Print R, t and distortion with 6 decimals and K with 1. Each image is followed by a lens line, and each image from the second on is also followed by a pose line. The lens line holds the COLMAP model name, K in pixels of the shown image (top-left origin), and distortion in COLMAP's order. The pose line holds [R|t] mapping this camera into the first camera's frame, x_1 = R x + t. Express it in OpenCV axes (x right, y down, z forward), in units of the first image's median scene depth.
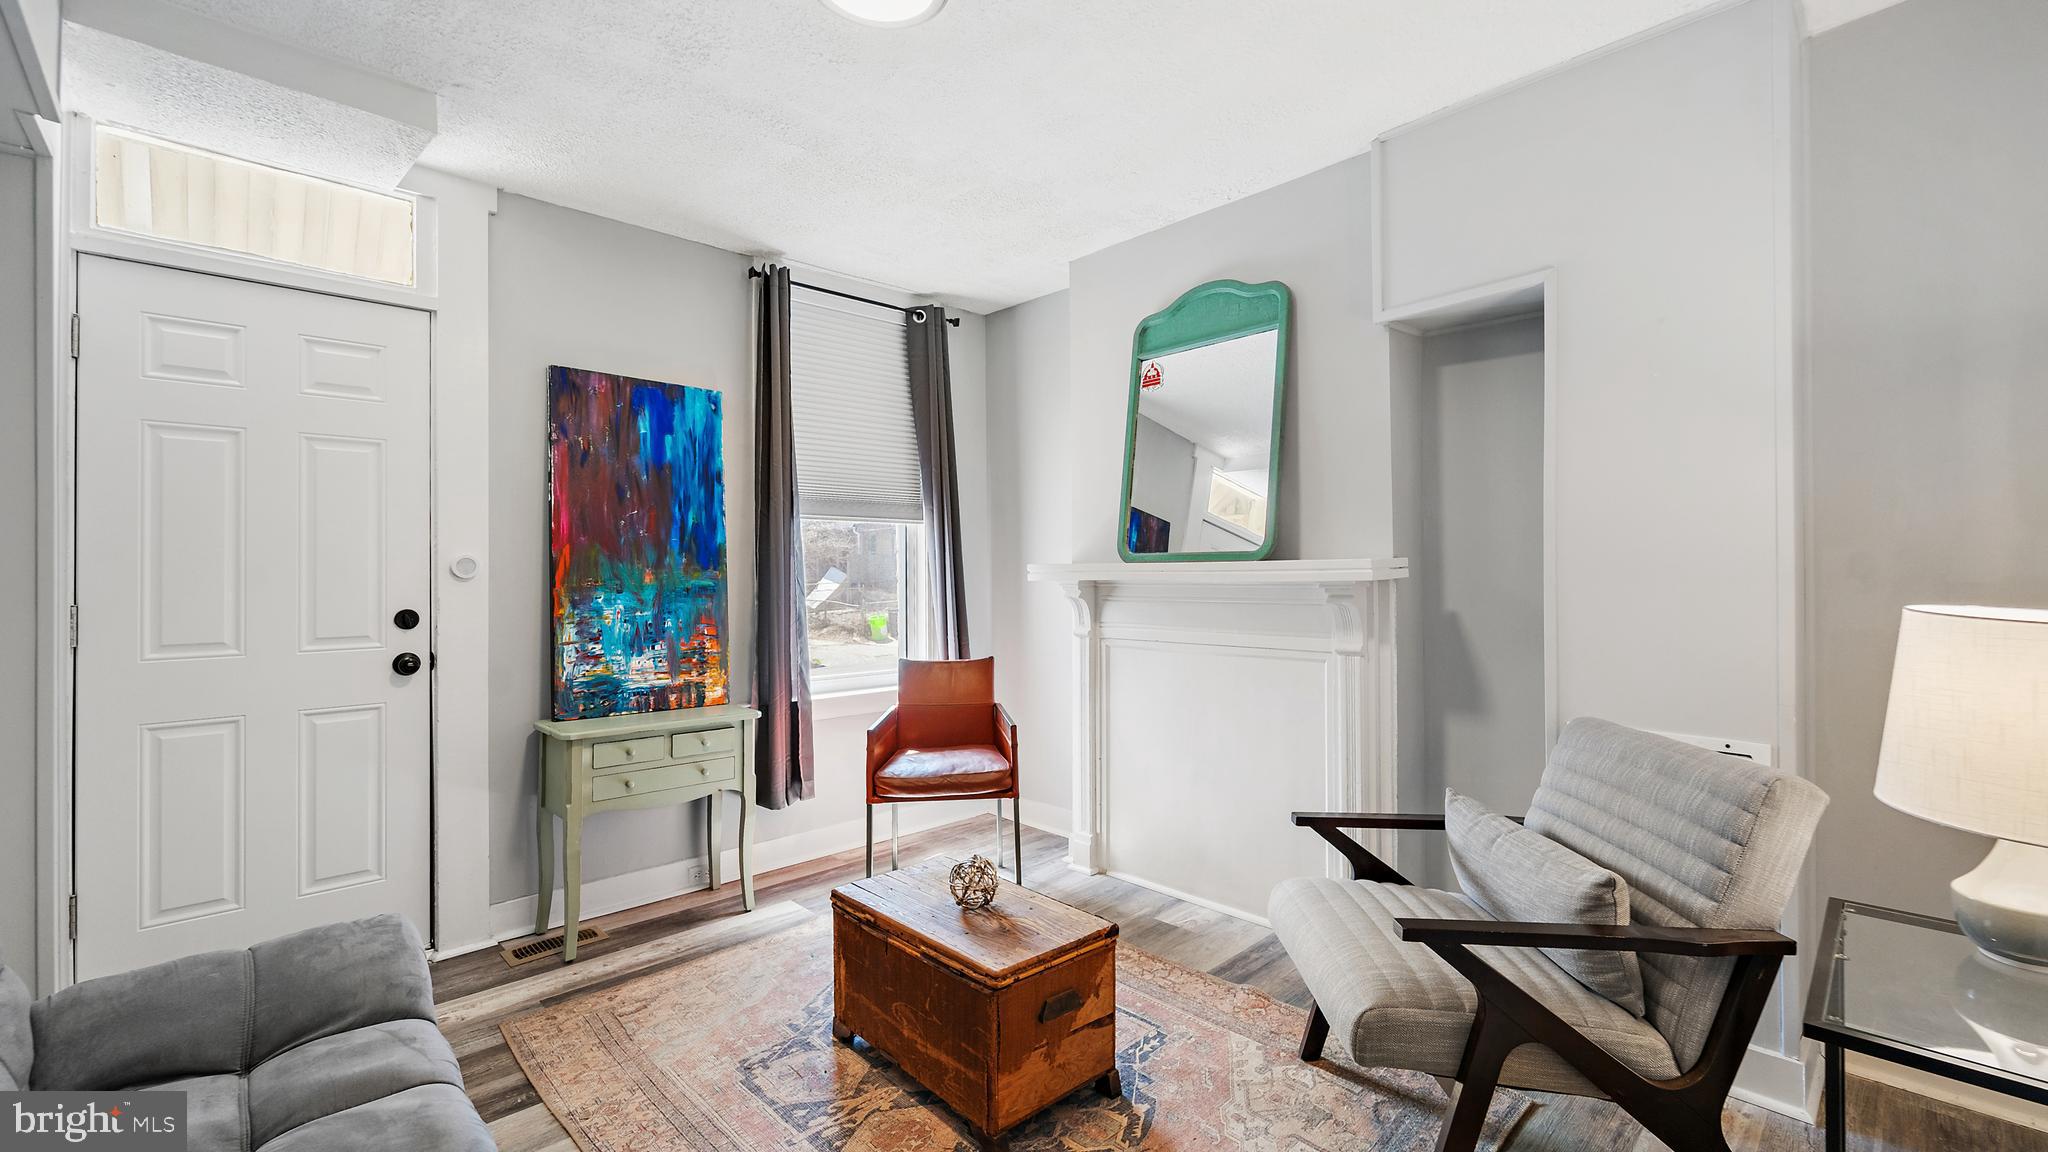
lens RADIAL K [[855.0, 0, 1042.2], [0, 855.0, 568.4], [0, 0, 1]] dist [0.006097, -0.003140]
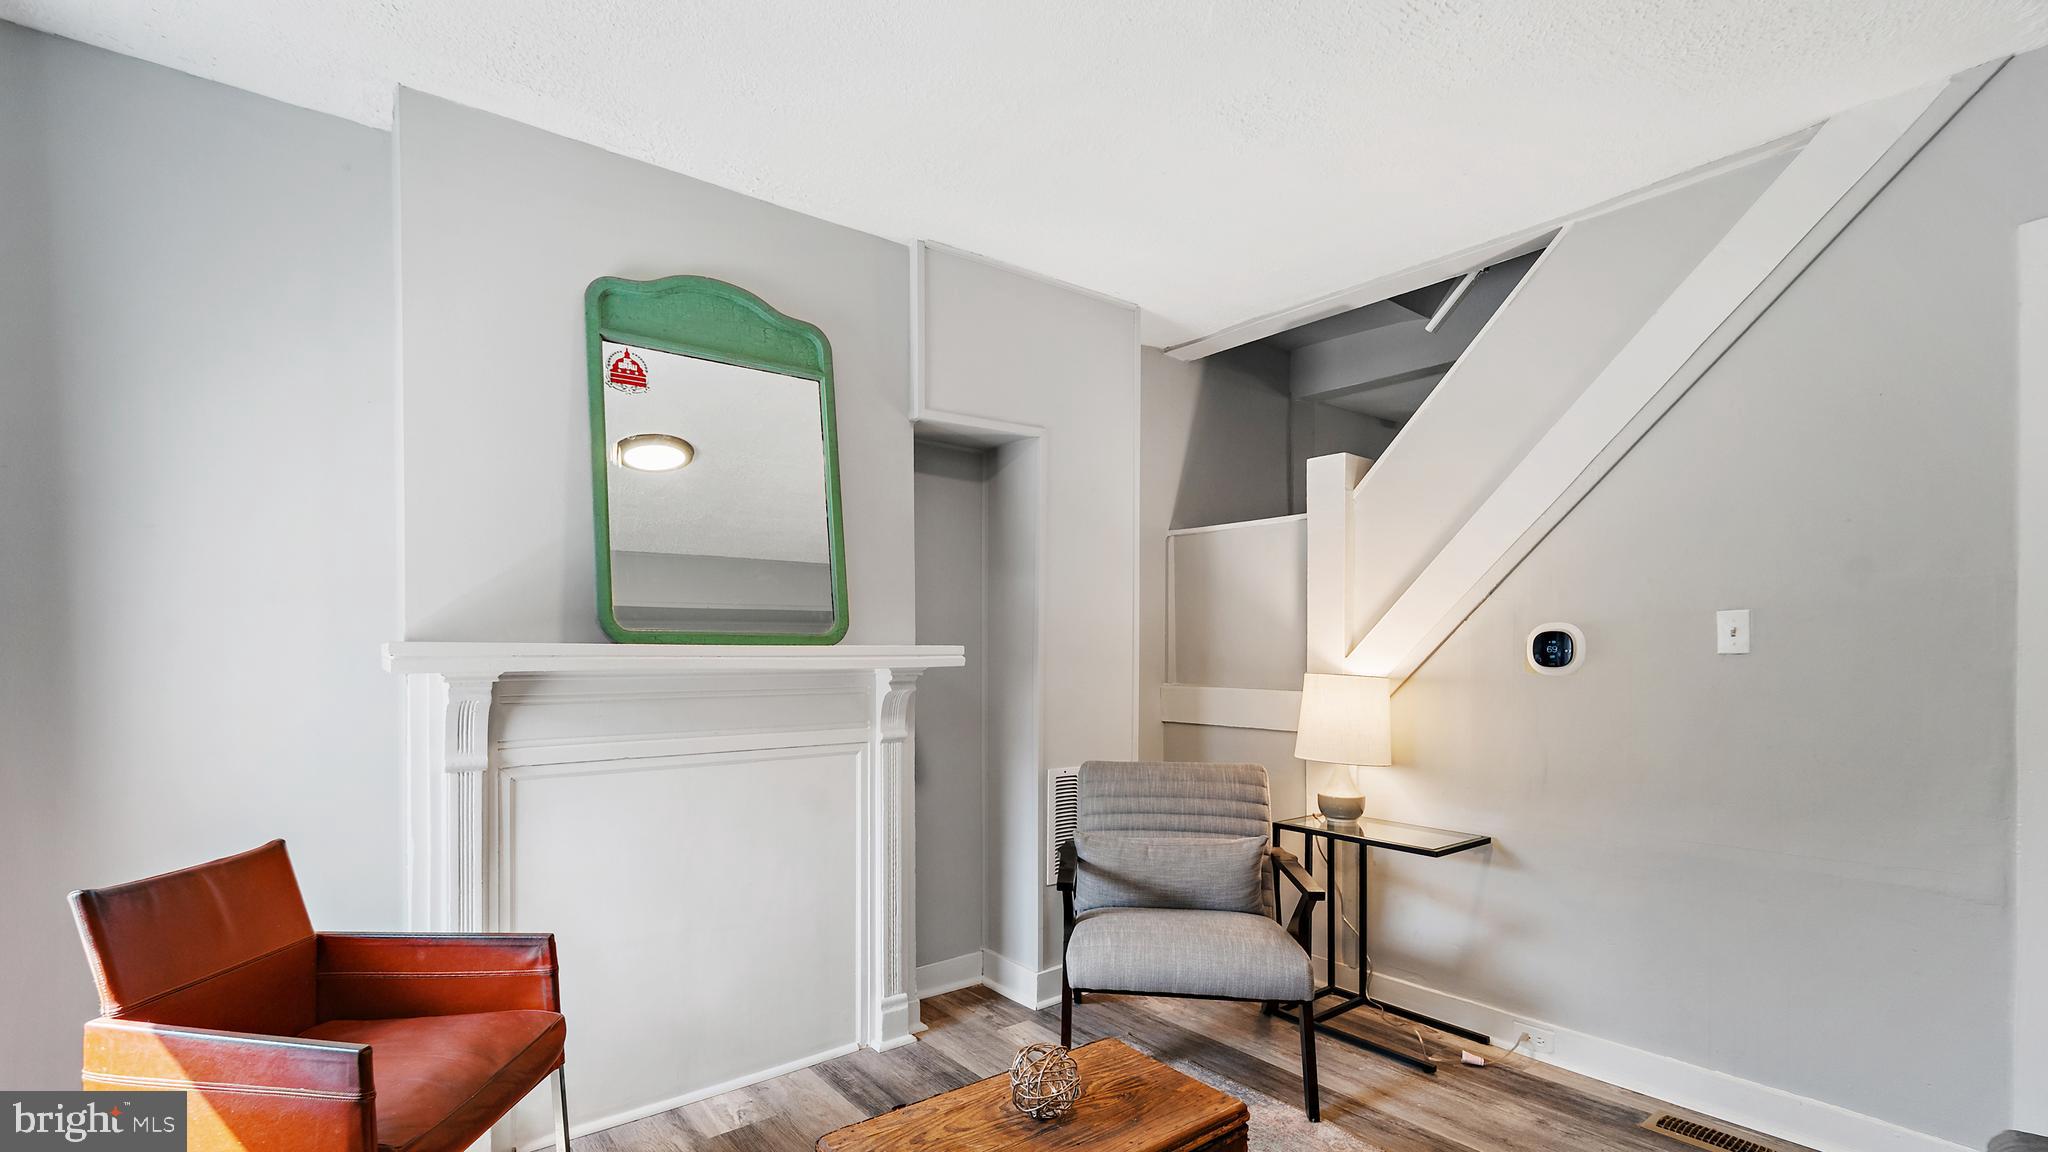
lens RADIAL K [[901.4, 0, 1029.7], [0, 901.4, 664.5], [0, 0, 1]] dist [-0.000893, -0.000256]
pose [[0.118732, -0.007602, 0.992897, -0.597671], [-0.002297, 0.999966, 0.007931, 0.002901], [-0.992924, -0.003222, 0.118711, 0.651469]]
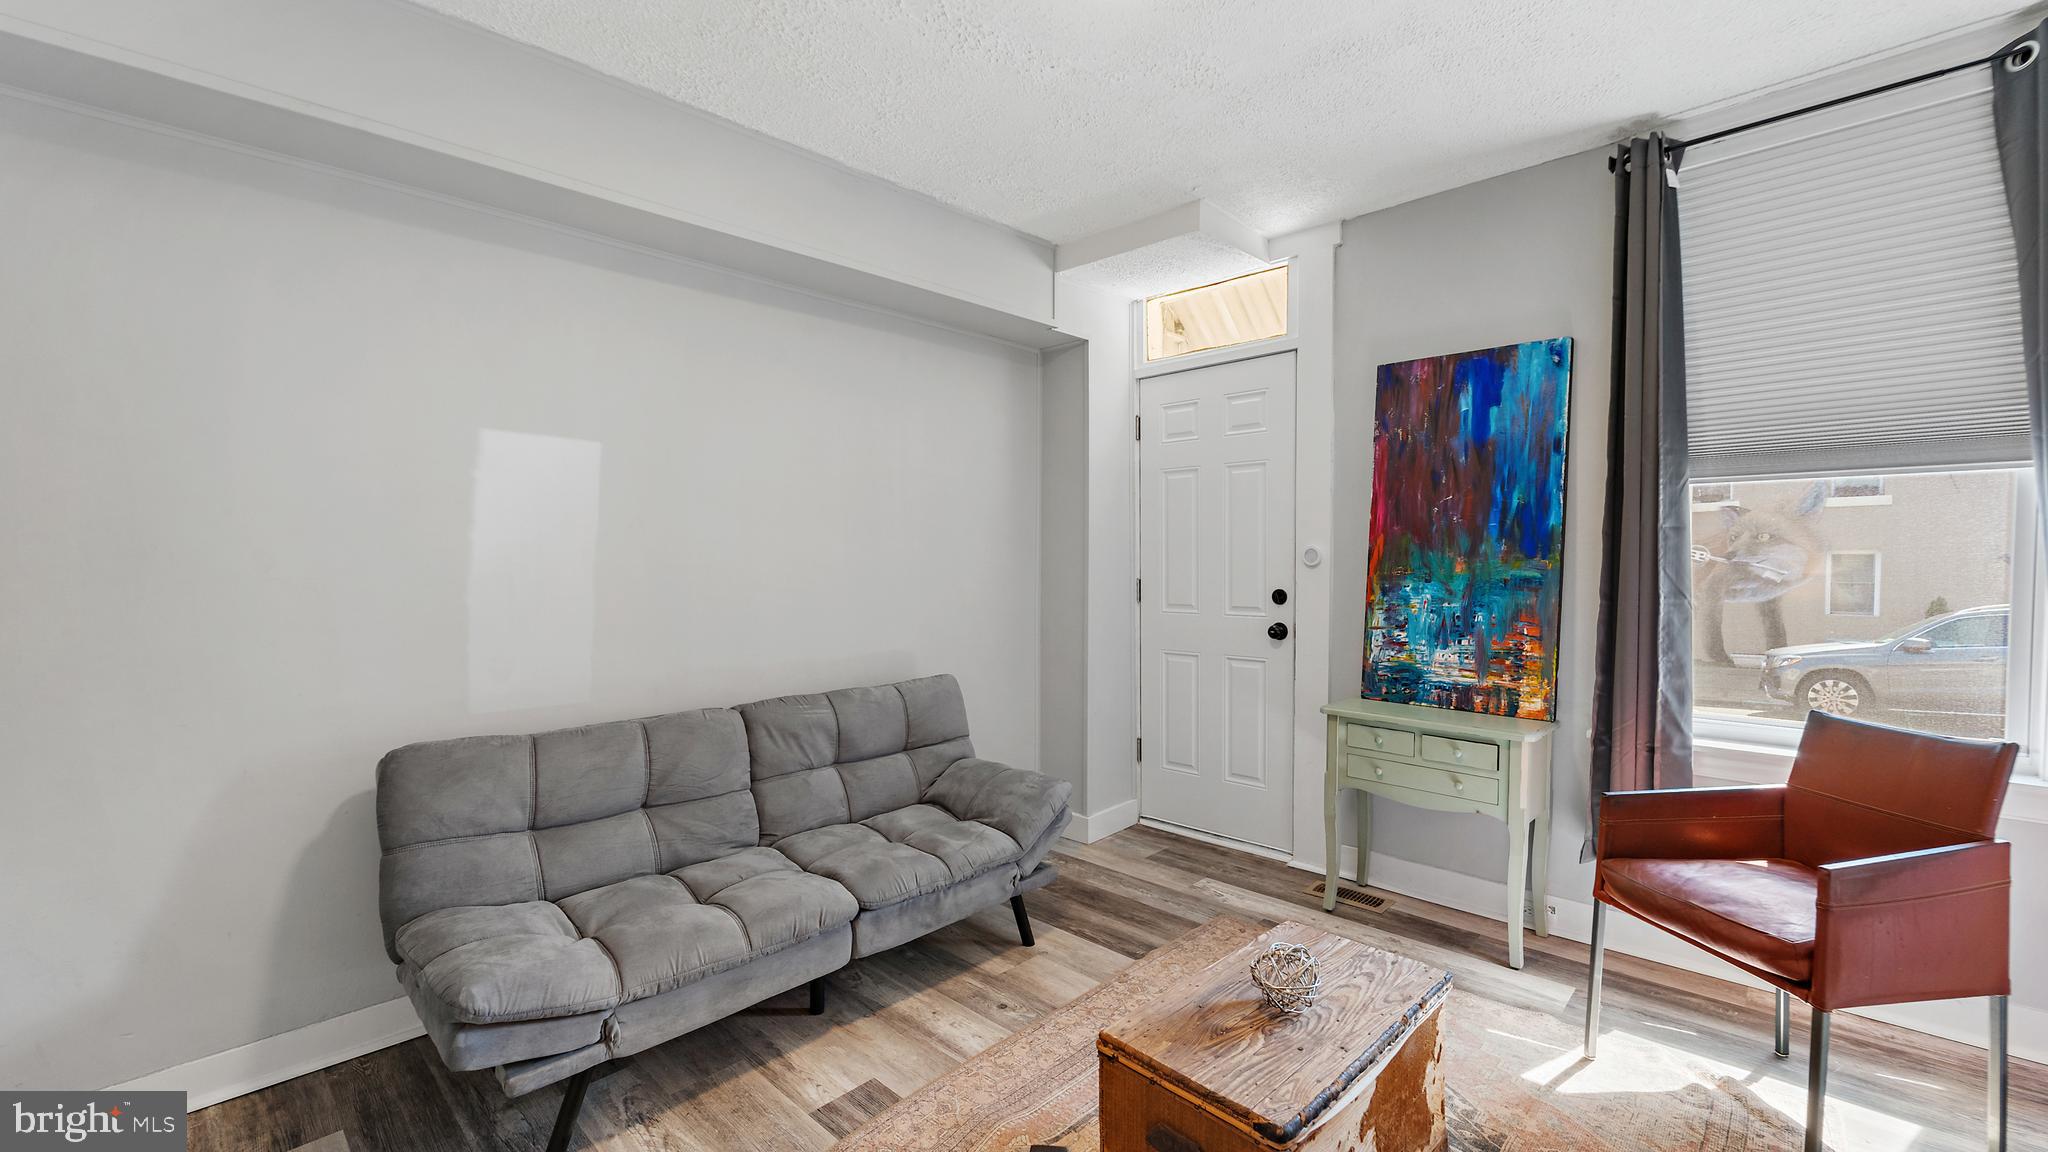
lens RADIAL K [[855.0, 0, 1021.0], [0, 855.0, 583.0], [0, 0, 1]] dist [0.006097, -0.003140]
pose [[0.014512, 0.040005, -0.999094, 0.480961], [0.015843, 0.999065, 0.040233, -0.017325], [0.999769, -0.016413, 0.013865, 0.524768]]
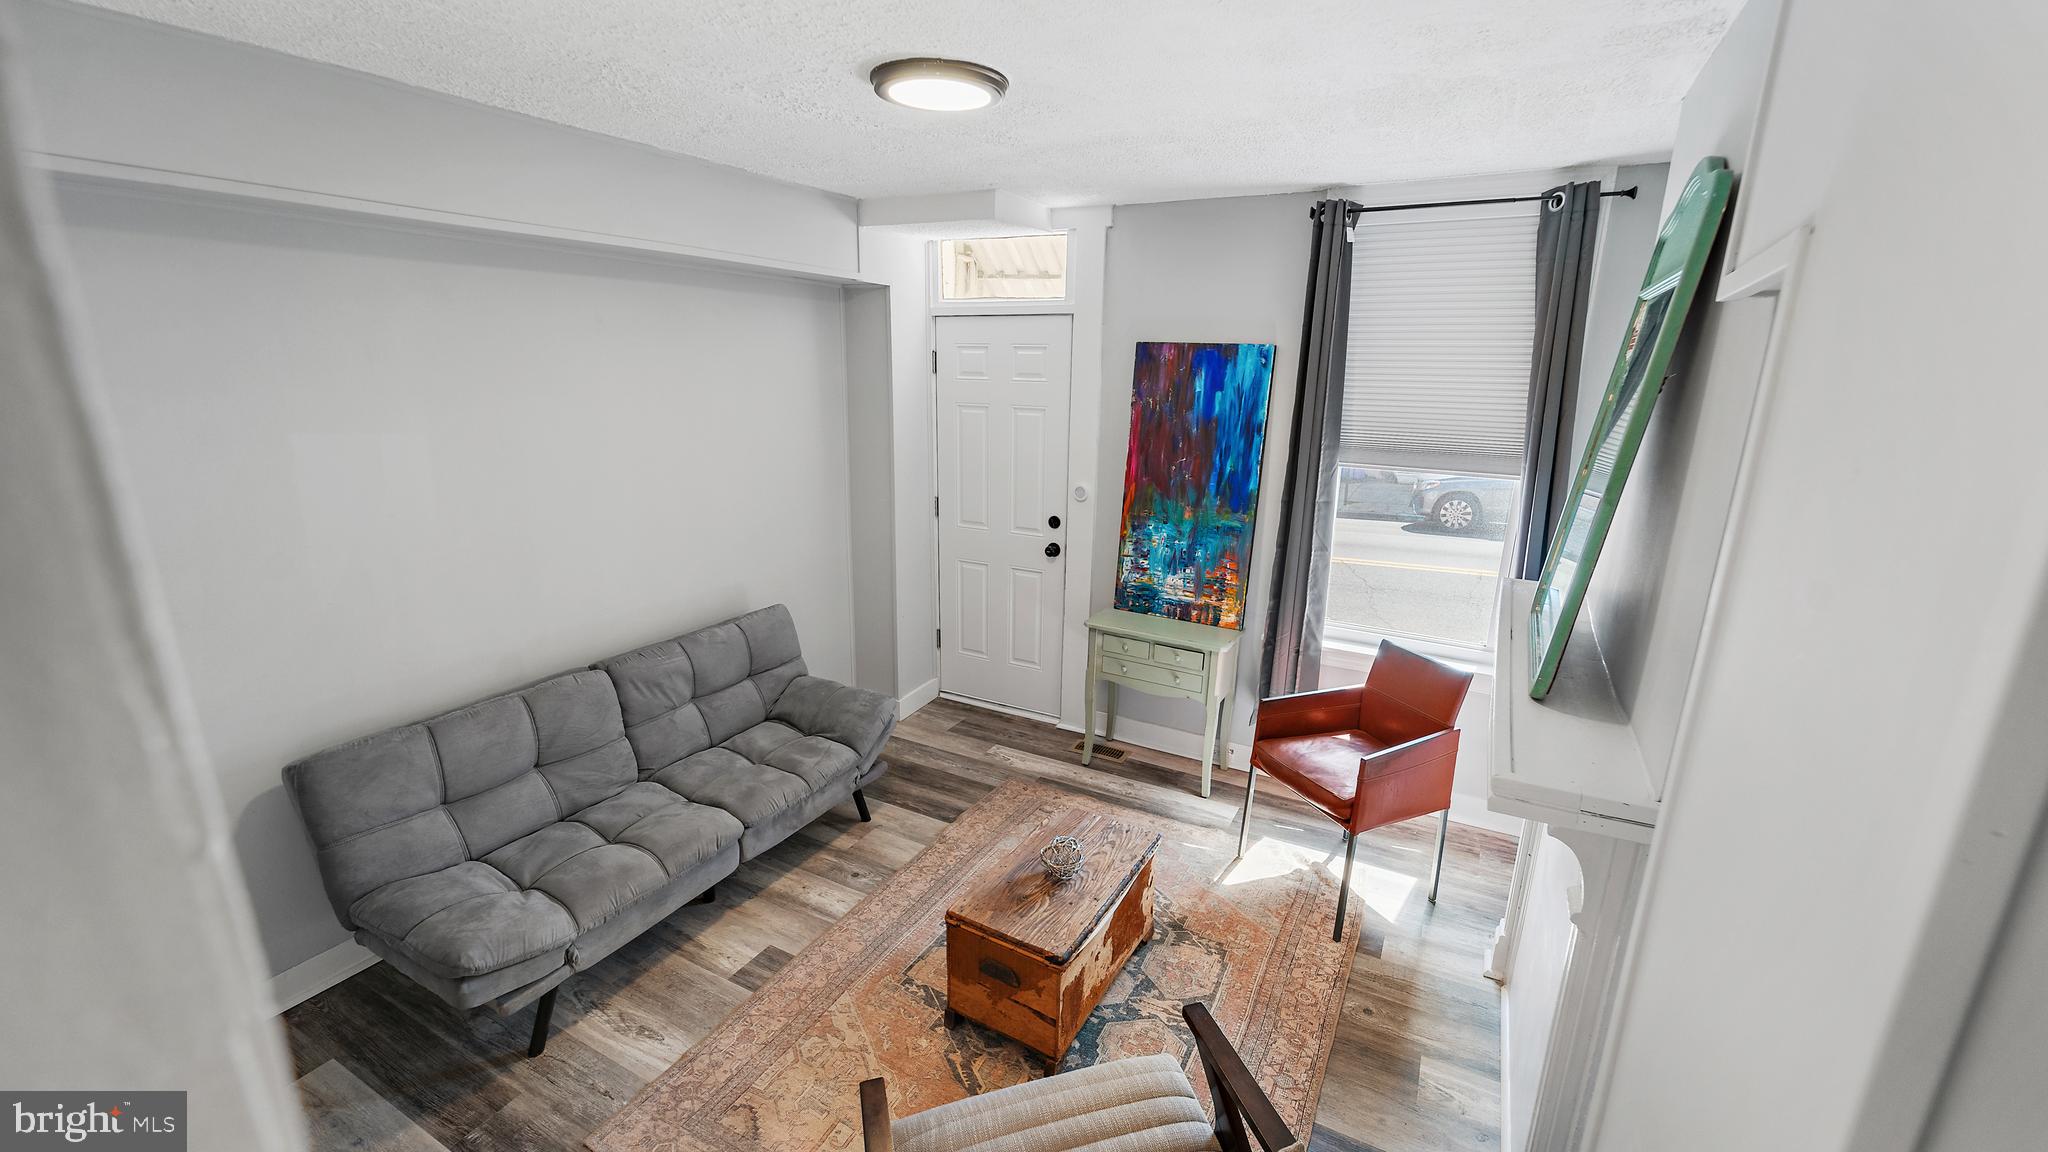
lens RADIAL K [[855.0, 0, 1028.4], [0, 855.0, 587.2], [0, 0, 1]] dist [0.006097, -0.003140]
pose [[0.287094, 0.271479, -0.918627, 0.645625], [-0.007894, 0.959637, 0.281131, -0.238281], [0.957870, -0.073460, 0.277649, 0.448673]]
